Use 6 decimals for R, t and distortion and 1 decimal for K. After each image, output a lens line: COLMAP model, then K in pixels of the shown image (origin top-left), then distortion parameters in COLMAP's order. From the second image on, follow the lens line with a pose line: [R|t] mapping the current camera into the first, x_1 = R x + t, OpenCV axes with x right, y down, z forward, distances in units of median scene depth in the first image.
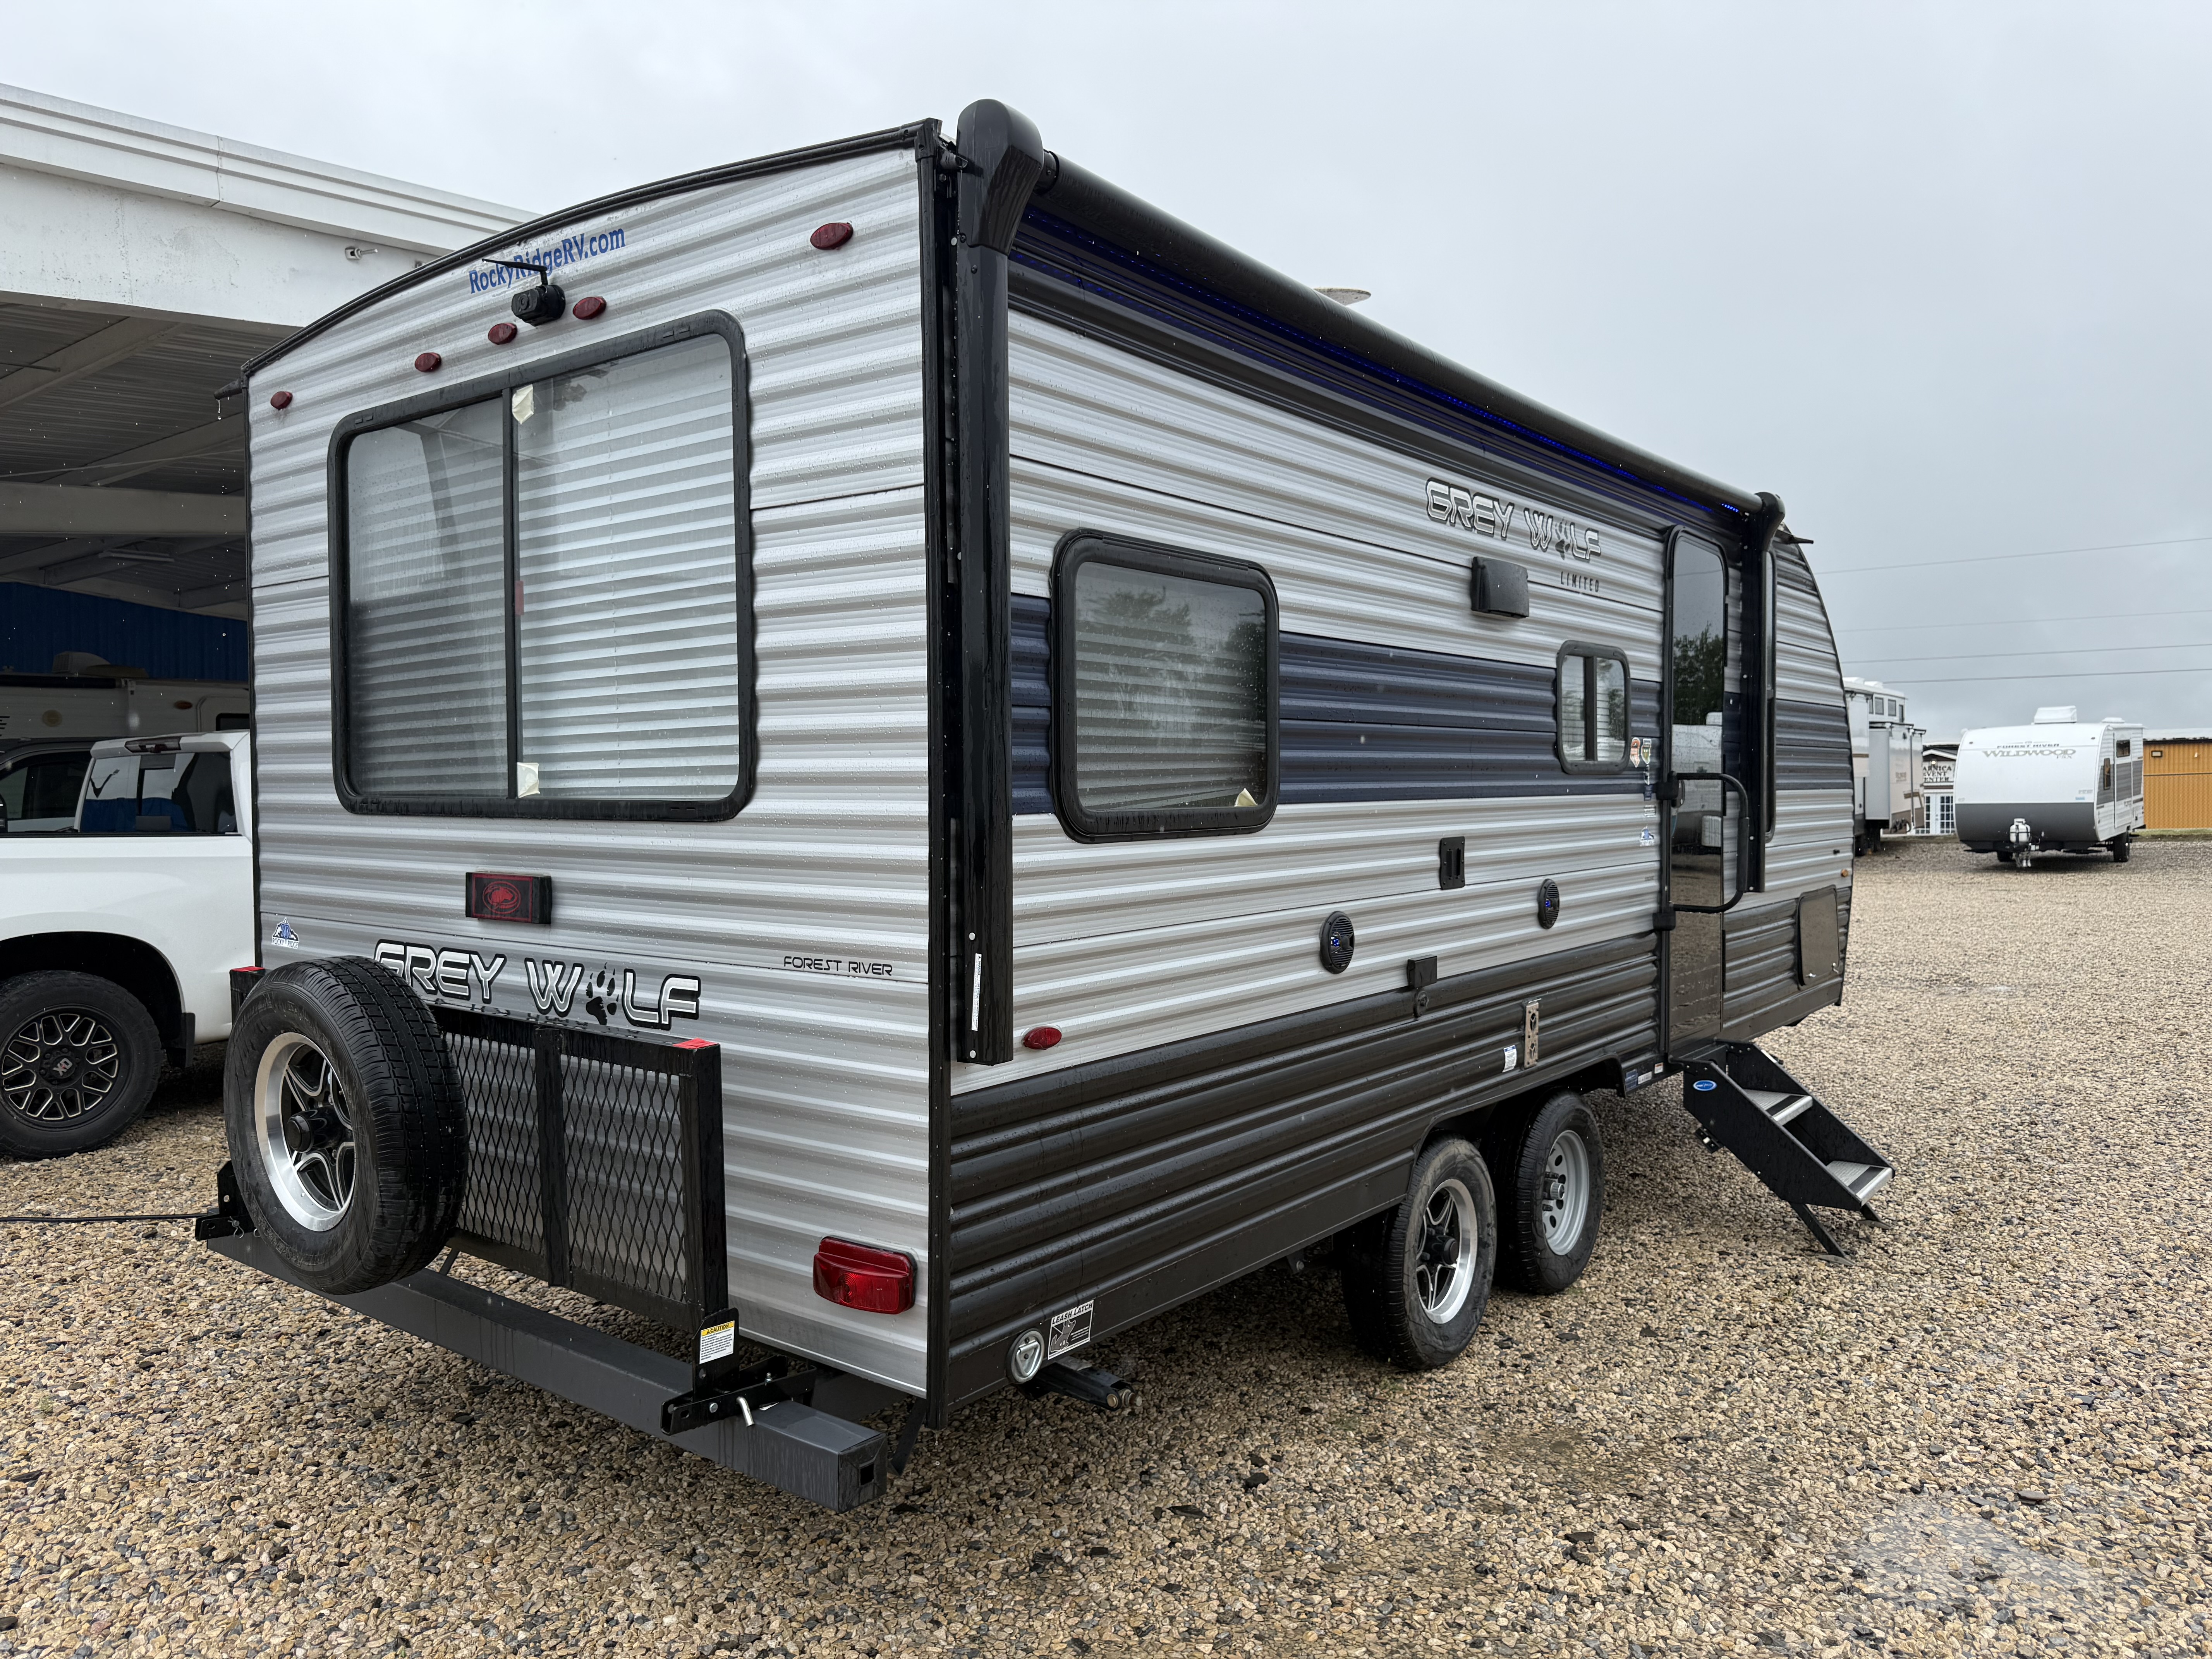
lens RADIAL K [[1537.8, 0, 1106.0], [0, 1537.8, 829.5], [0, 0, 1]] dist [0.131018, -0.182866]
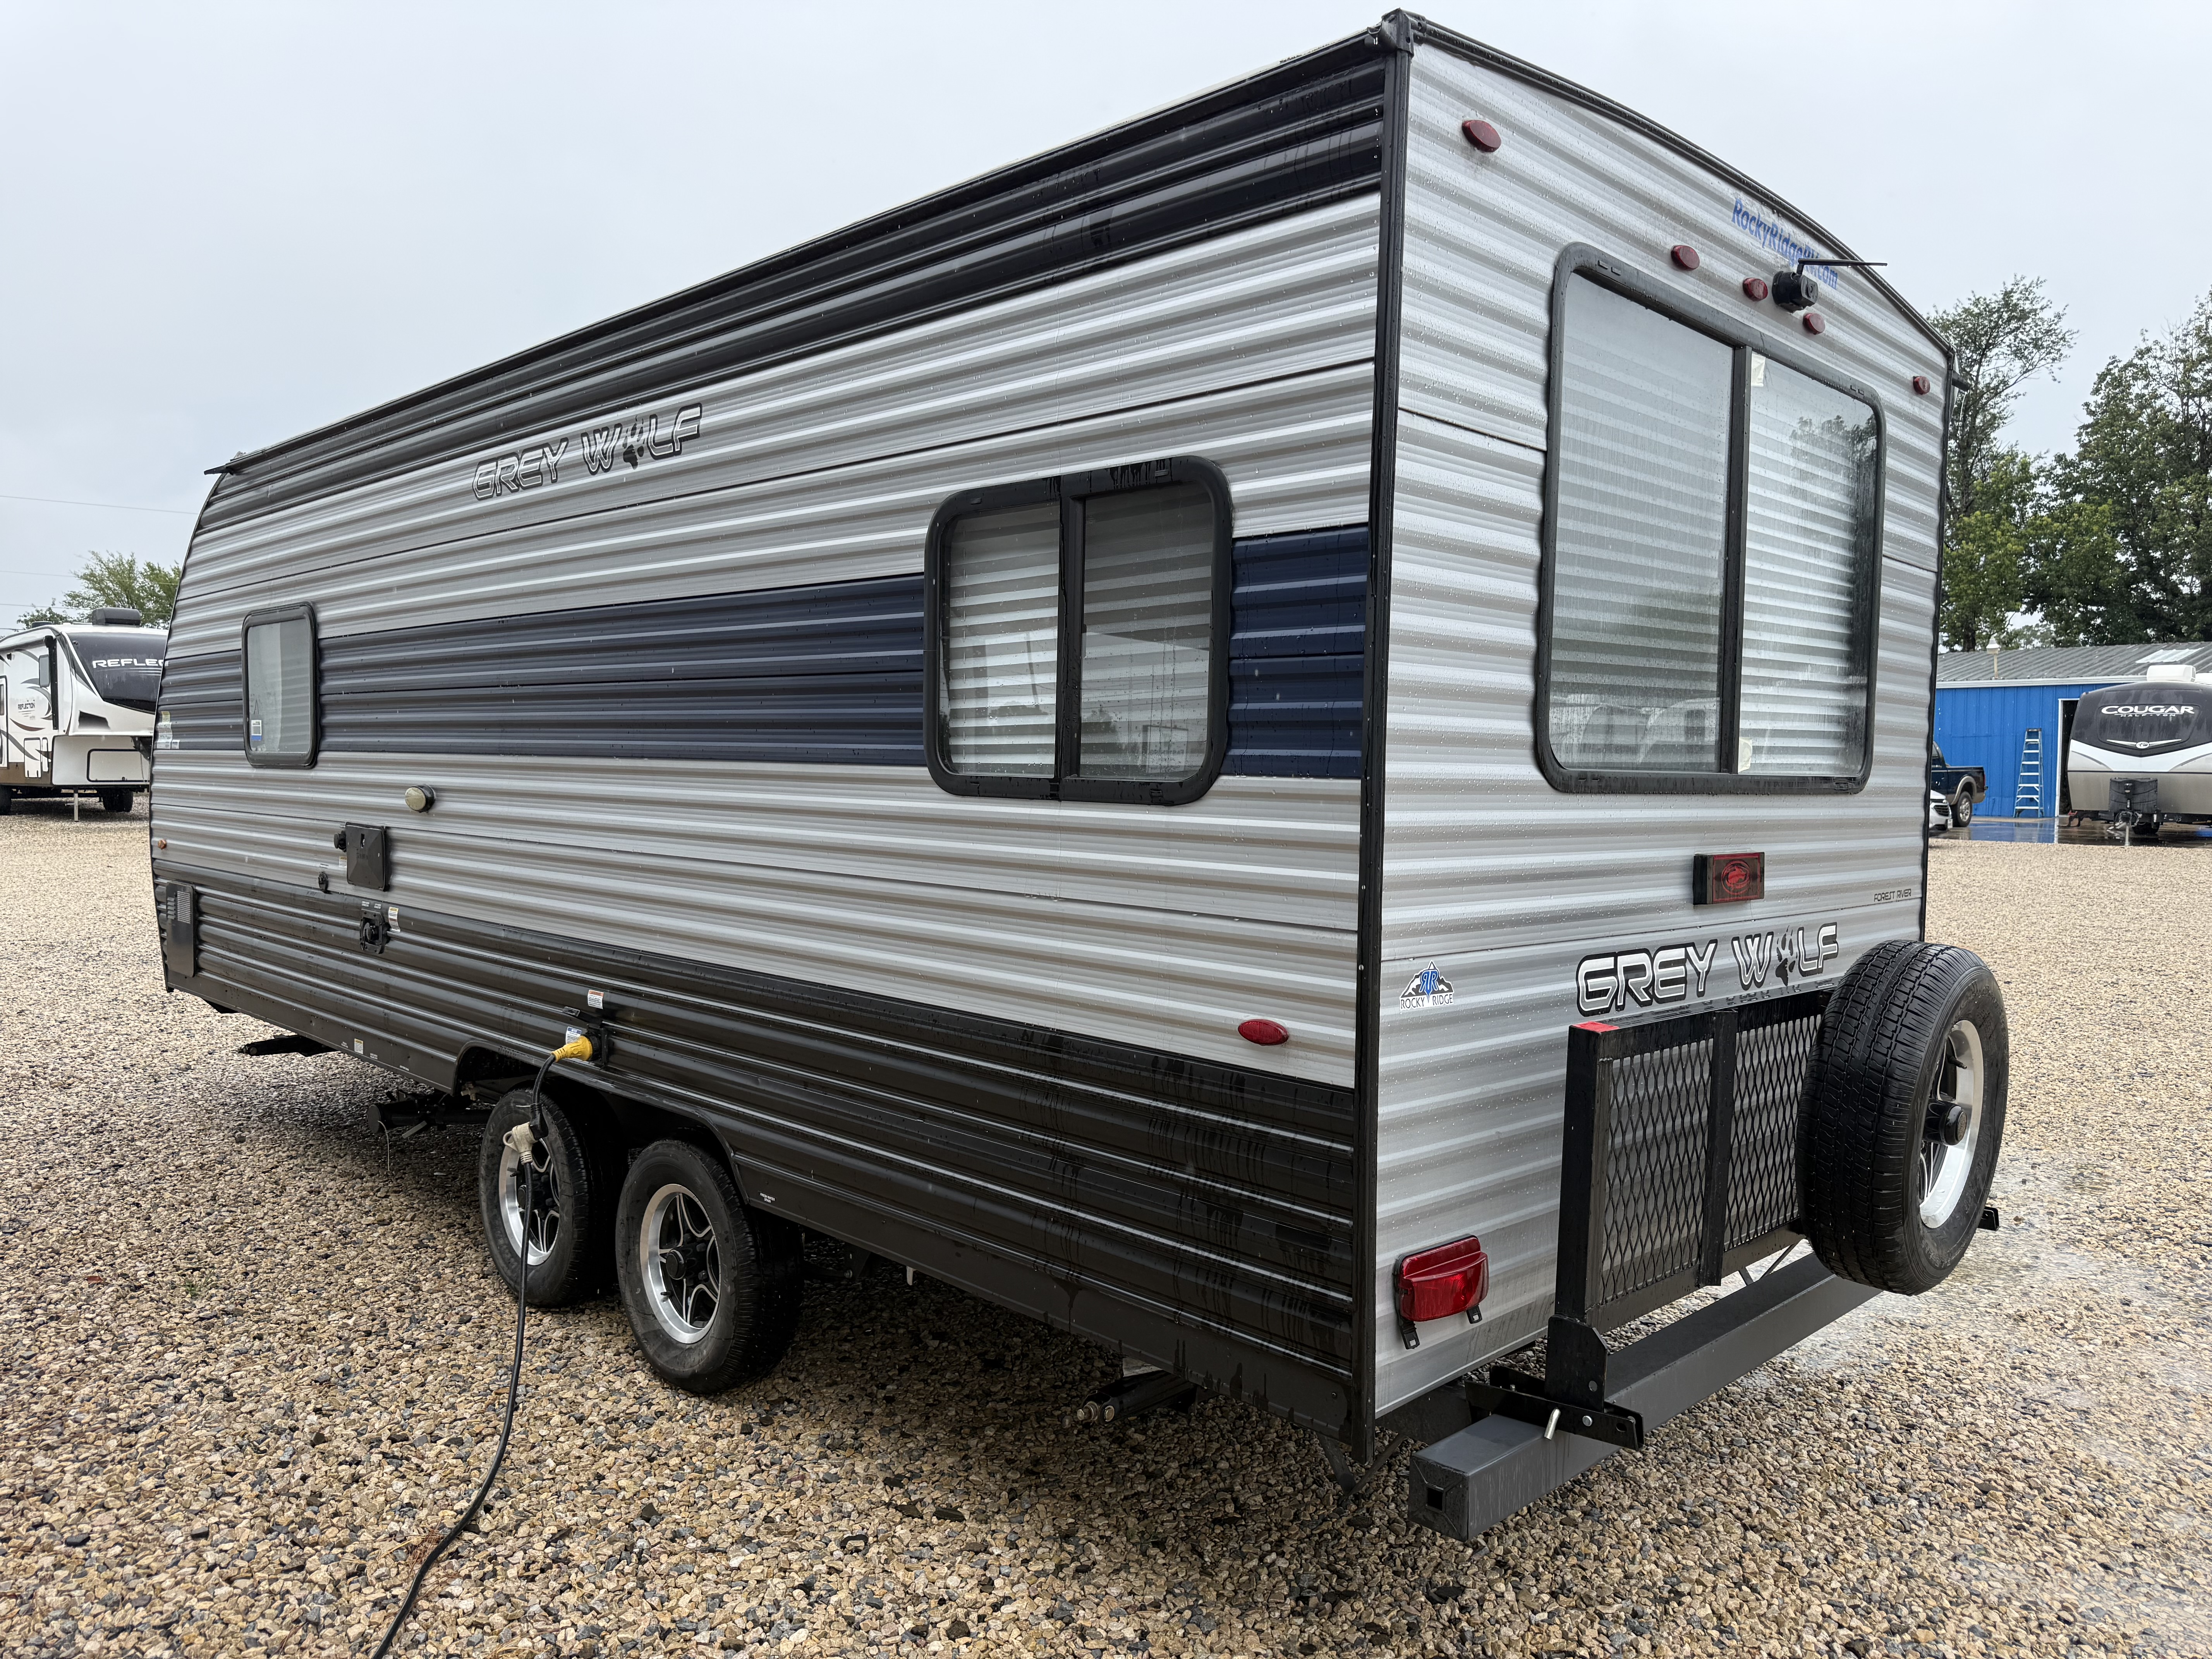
lens RADIAL K [[1537.8, 0, 1106.0], [0, 1537.8, 829.5], [0, 0, 1]] dist [0.131018, -0.182866]
pose [[0.116344, -0.031778, 0.992700, -1.462869], [0.010324, 0.999473, 0.030785, -0.020662], [-0.993155, 0.006667, 0.116611, 1.346240]]
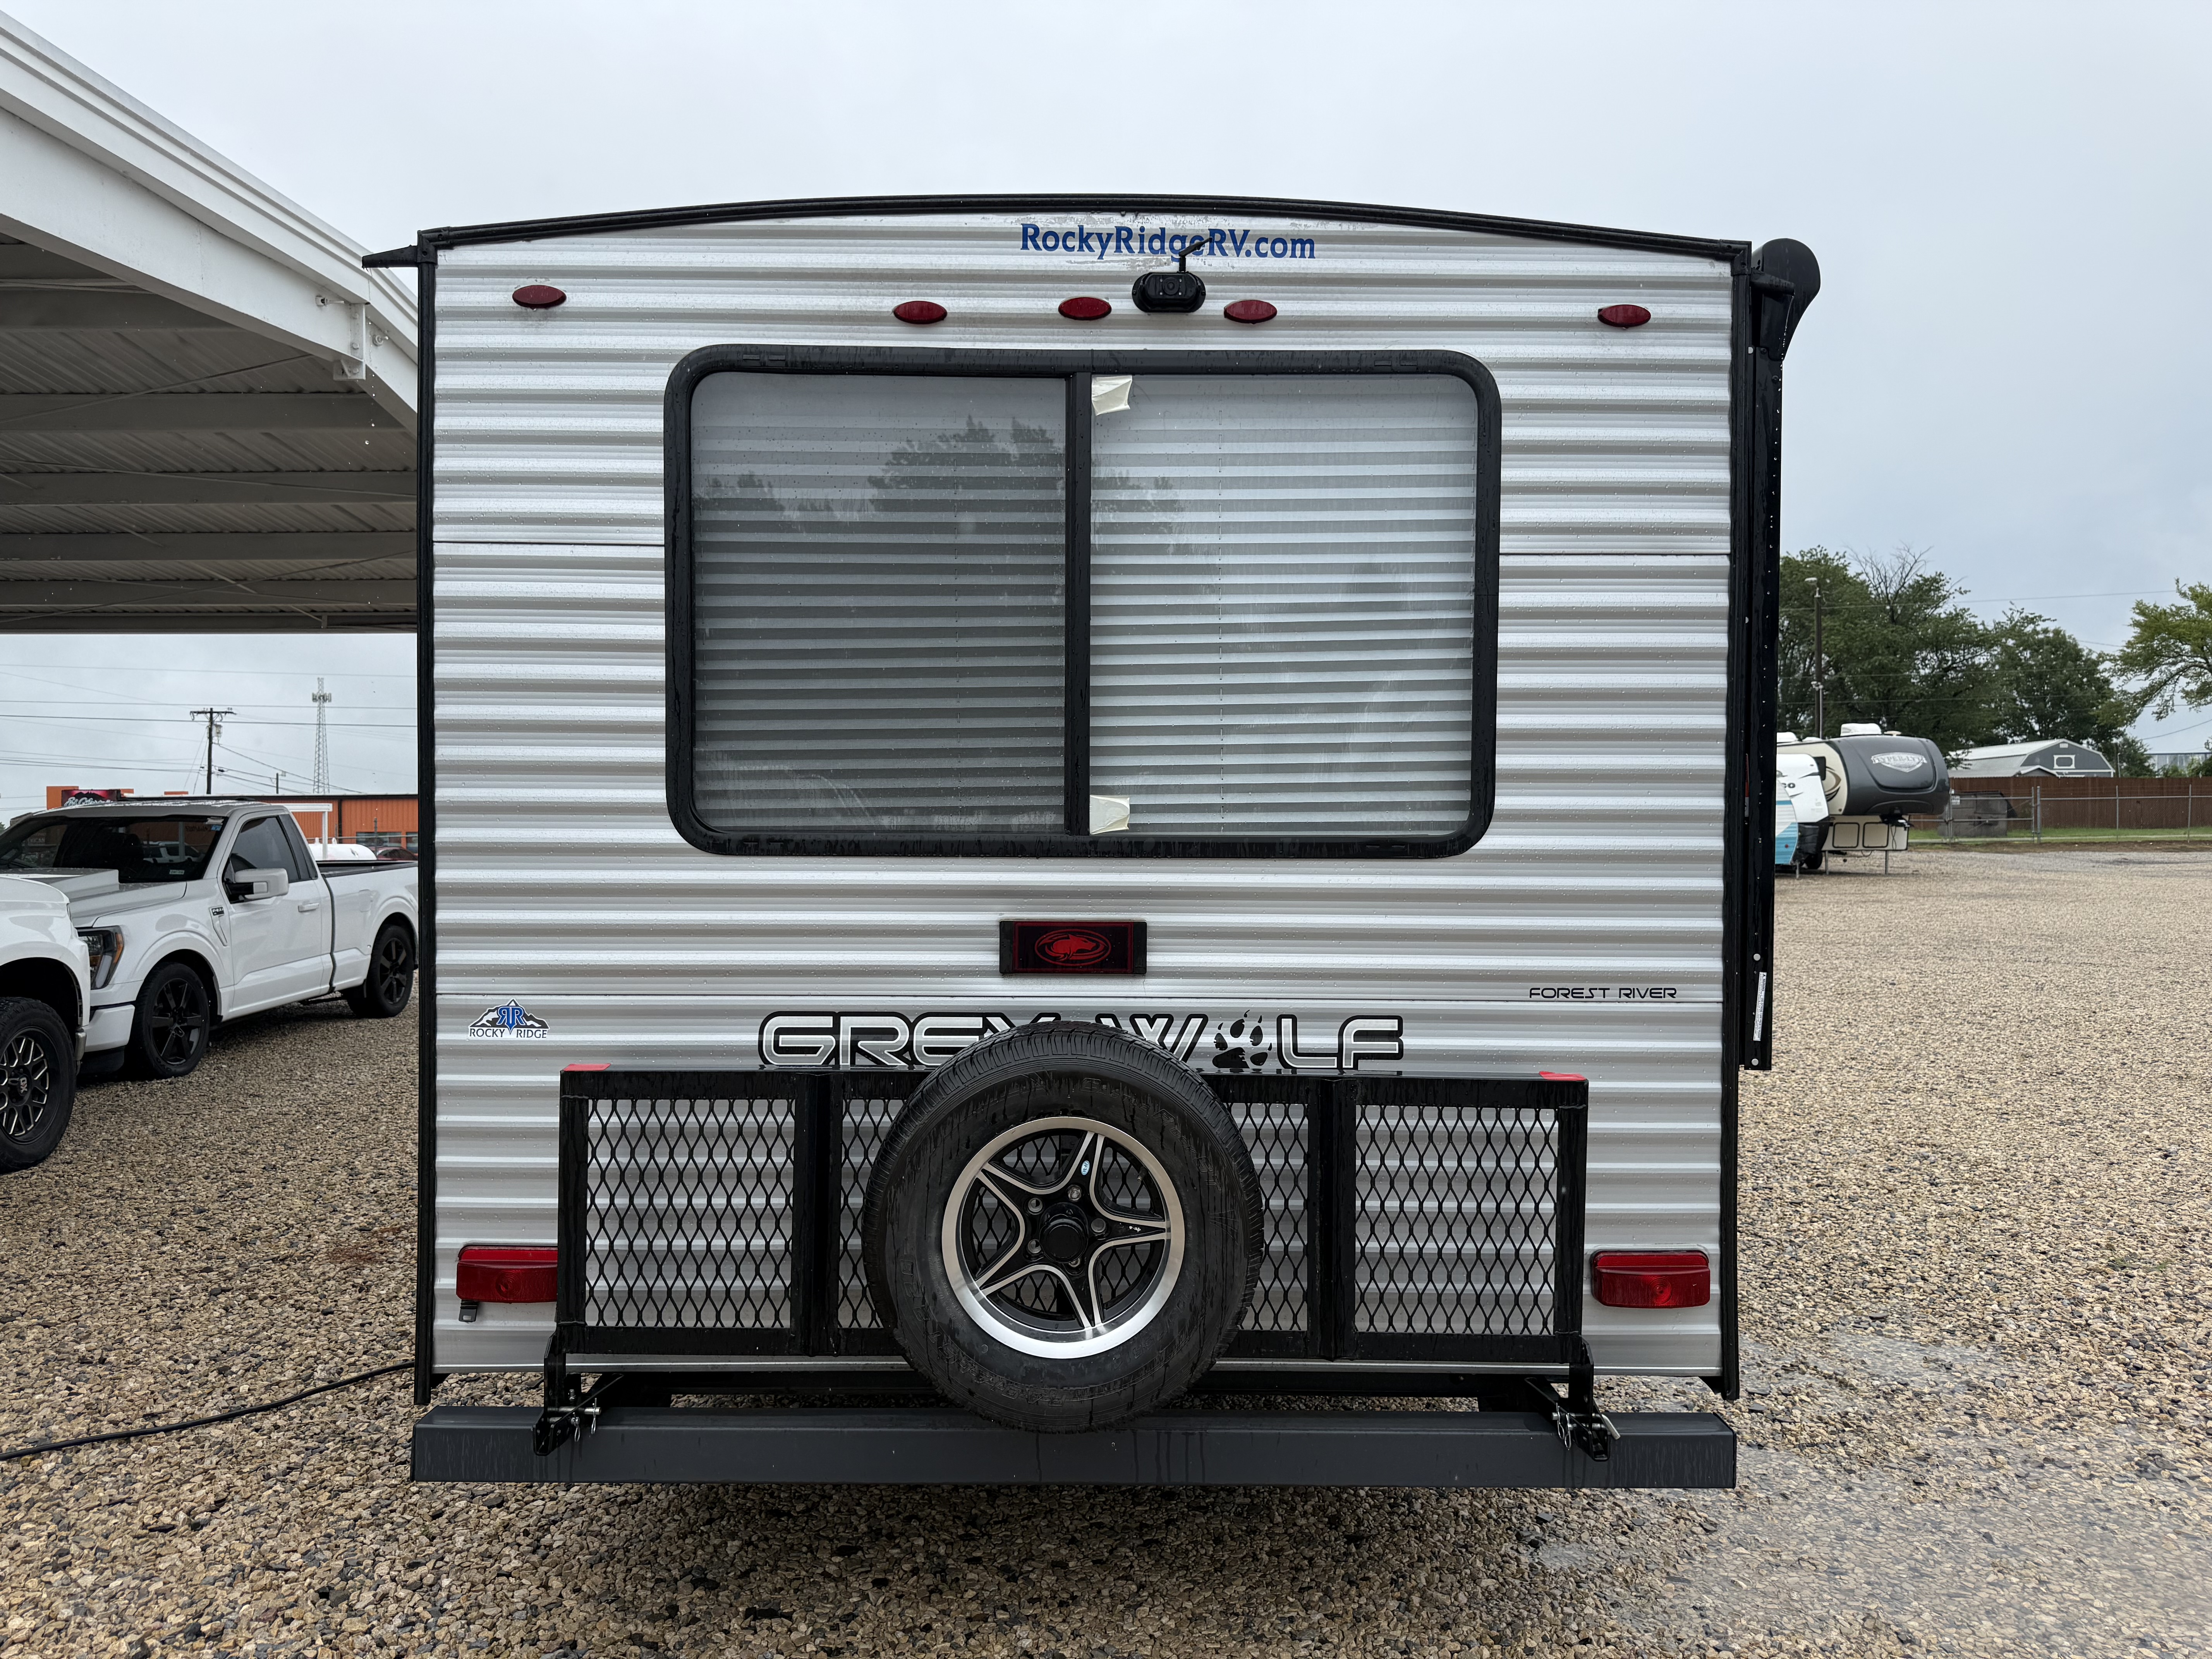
lens RADIAL K [[1537.8, 0, 1106.0], [0, 1537.8, 829.5], [0, 0, 1]] dist [0.131018, -0.182866]
pose [[0.782719, 0.000693, 0.622375, -0.965541], [0.011829, 0.999802, -0.015989, -0.009135], [-0.622263, 0.019877, 0.782556, 0.328648]]
